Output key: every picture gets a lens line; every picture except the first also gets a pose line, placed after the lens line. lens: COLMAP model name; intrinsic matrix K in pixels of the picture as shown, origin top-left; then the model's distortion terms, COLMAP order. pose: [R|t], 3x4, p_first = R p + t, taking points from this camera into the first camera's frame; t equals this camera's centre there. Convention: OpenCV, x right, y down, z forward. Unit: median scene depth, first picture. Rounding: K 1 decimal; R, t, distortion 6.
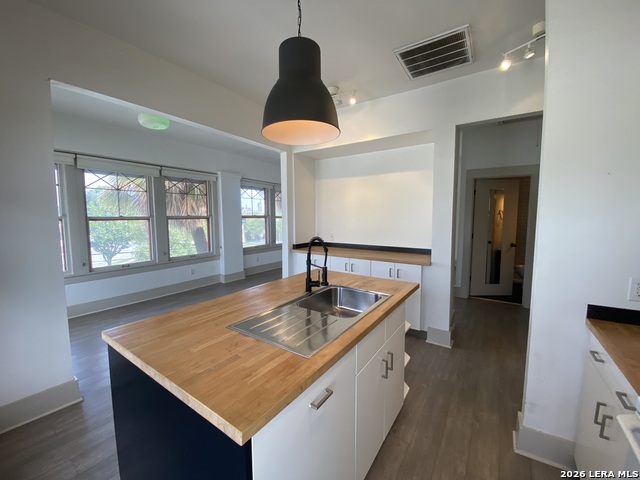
lens RADIAL K [[260.7, 0, 320.6], [0, 260.7, 239.4], [0, 0, 1]] dist [-0.001331, -0.000722]
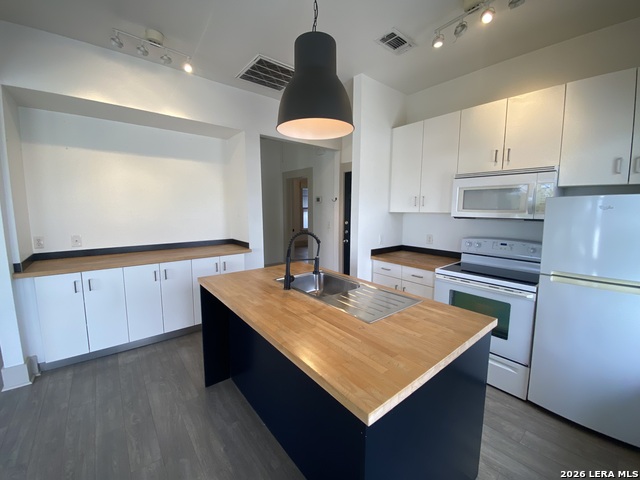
lens RADIAL K [[260.7, 0, 316.4], [0, 260.7, 240.0], [0, 0, 1]] dist [-0.001331, -0.000722]
pose [[0.291813, -0.114525, 0.949594, -0.598080], [0.081163, 0.992190, 0.094721, -0.040252], [-0.953026, 0.049431, 0.298829, 0.397946]]
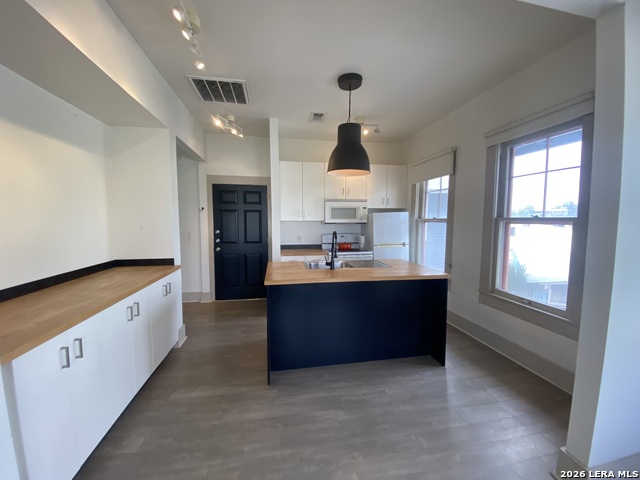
lens RADIAL K [[260.7, 0, 316.5], [0, 260.7, 237.7], [0, 0, 1]] dist [-0.001331, -0.000722]
pose [[-0.698640, -0.050273, 0.713705, -0.676158], [0.063222, 0.989288, 0.131573, -0.117978], [-0.712675, 0.137044, -0.687978, 1.355588]]
